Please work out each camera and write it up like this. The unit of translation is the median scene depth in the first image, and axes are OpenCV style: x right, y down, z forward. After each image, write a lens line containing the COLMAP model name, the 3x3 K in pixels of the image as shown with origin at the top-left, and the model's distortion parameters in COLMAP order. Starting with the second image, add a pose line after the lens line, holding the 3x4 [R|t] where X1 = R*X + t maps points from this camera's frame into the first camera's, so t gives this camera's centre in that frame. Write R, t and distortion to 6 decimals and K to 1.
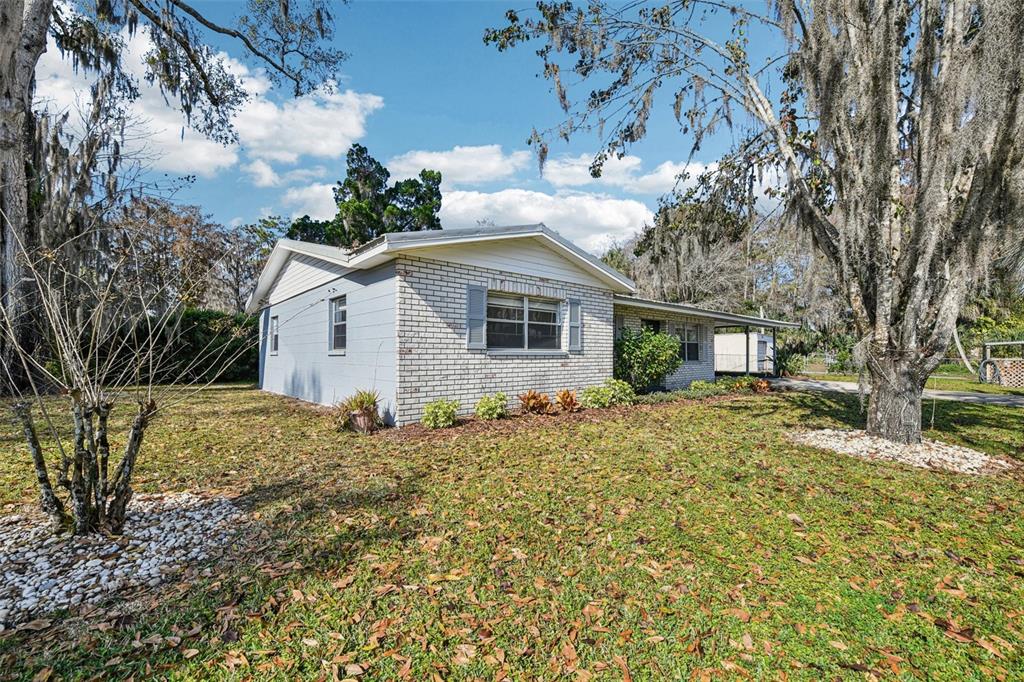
lens RADIAL K [[408.6, 0, 505.5], [0, 408.6, 358.9], [0, 0, 1]] dist [-0.013578, -0.002542]
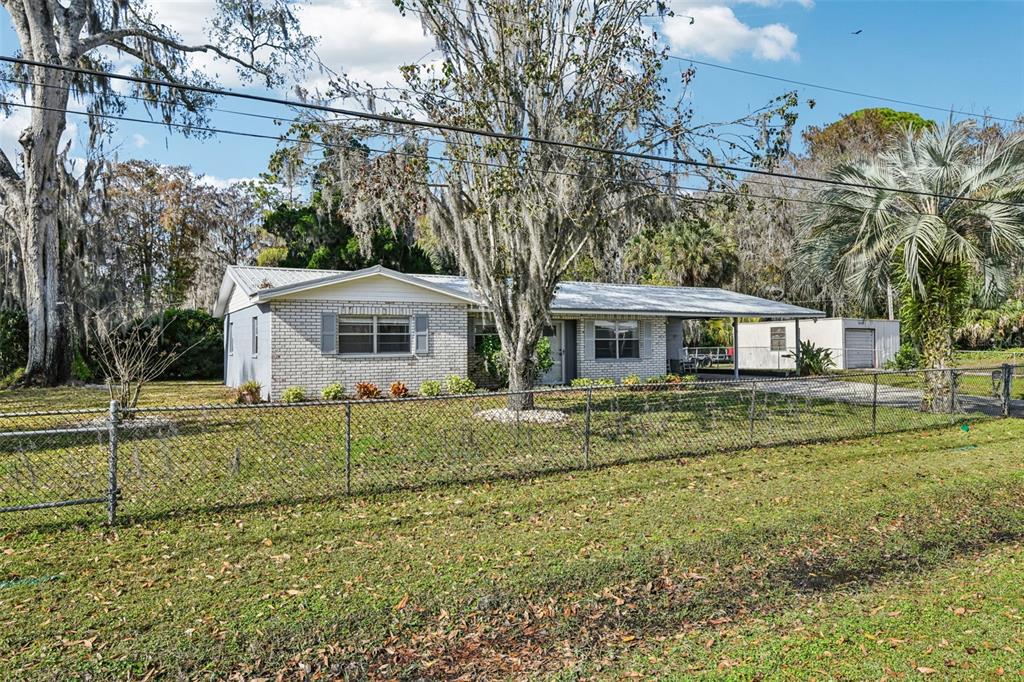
lens RADIAL K [[671.3, 0, 512.0], [0, 671.3, 340.3], [0, 0, 1]] dist [0.009864, 0.000074]
pose [[0.977889, -0.008350, -0.208958, 0.510177], [0.005621, 0.999891, -0.013648, -0.017642], [0.209049, 0.012172, 0.977829, -0.594157]]
